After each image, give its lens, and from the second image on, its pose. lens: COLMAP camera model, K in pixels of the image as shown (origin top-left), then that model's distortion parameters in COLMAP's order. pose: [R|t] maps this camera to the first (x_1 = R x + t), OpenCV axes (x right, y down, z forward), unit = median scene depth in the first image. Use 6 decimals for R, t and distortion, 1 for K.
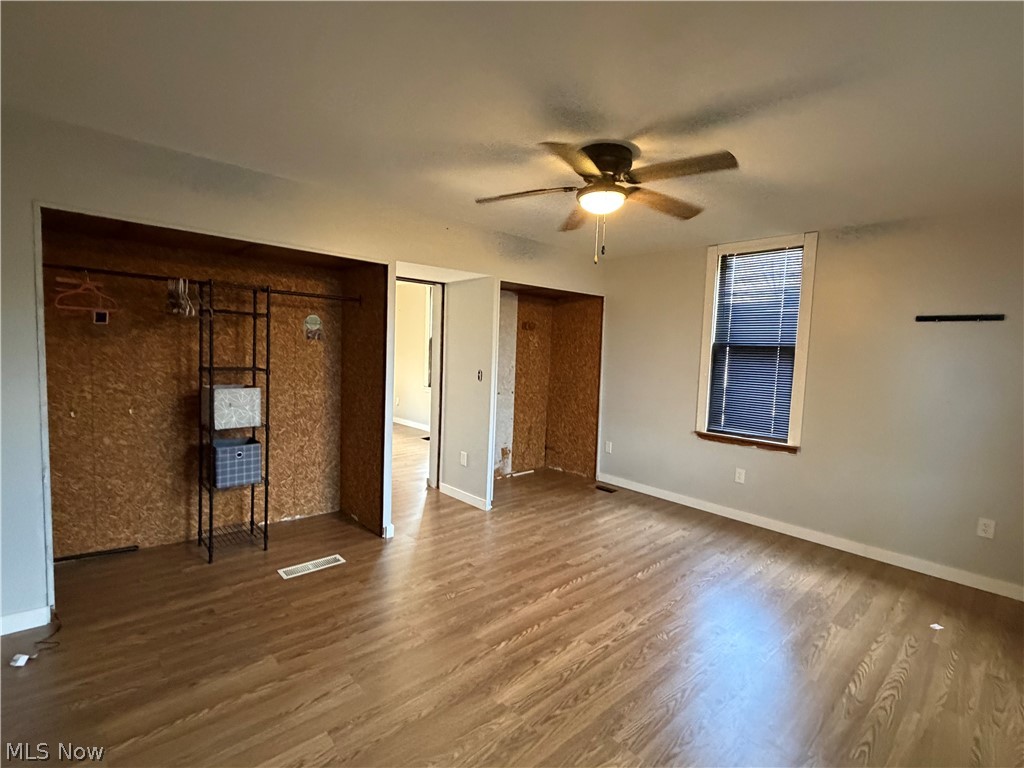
lens RADIAL K [[473.9, 0, 510.3], [0, 473.9, 383.7], [0, 0, 1]] dist [0.001950, 0.000085]
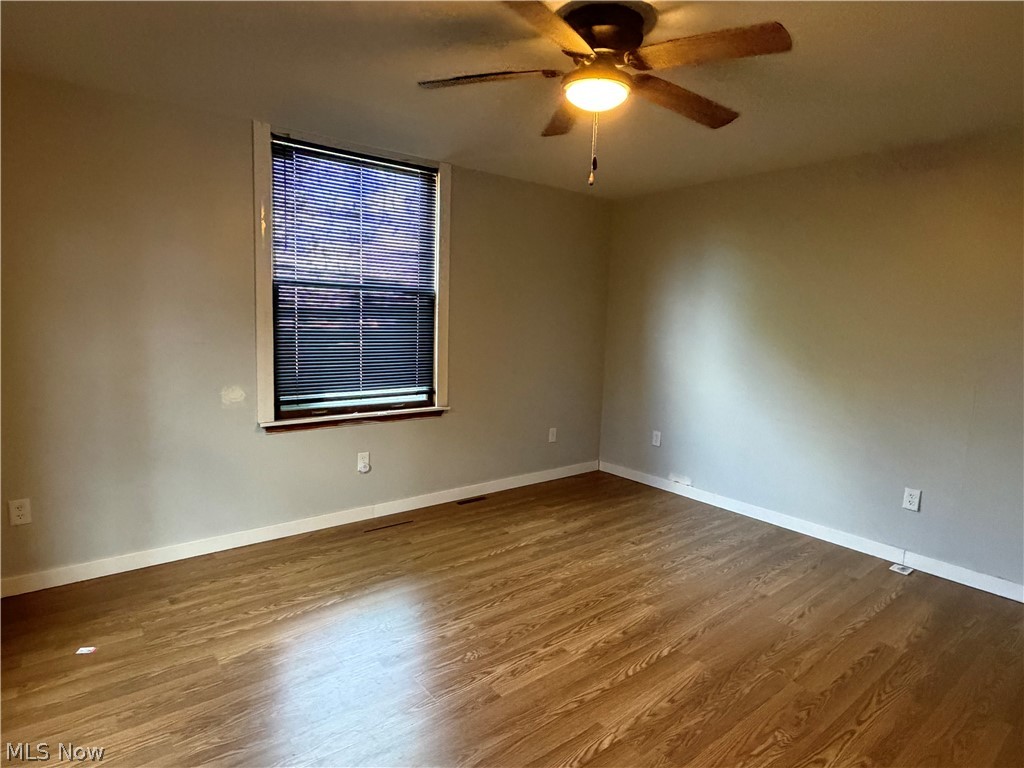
lens RADIAL K [[554.7, 0, 512.9], [0, 554.7, 376.5], [0, 0, 1]] dist [0.005791, 0.000492]
pose [[-0.995559, -0.075639, 0.056044, 0.241324], [-0.063785, 0.979836, 0.189347, -0.124012], [-0.069236, 0.184932, -0.980309, 1.901406]]
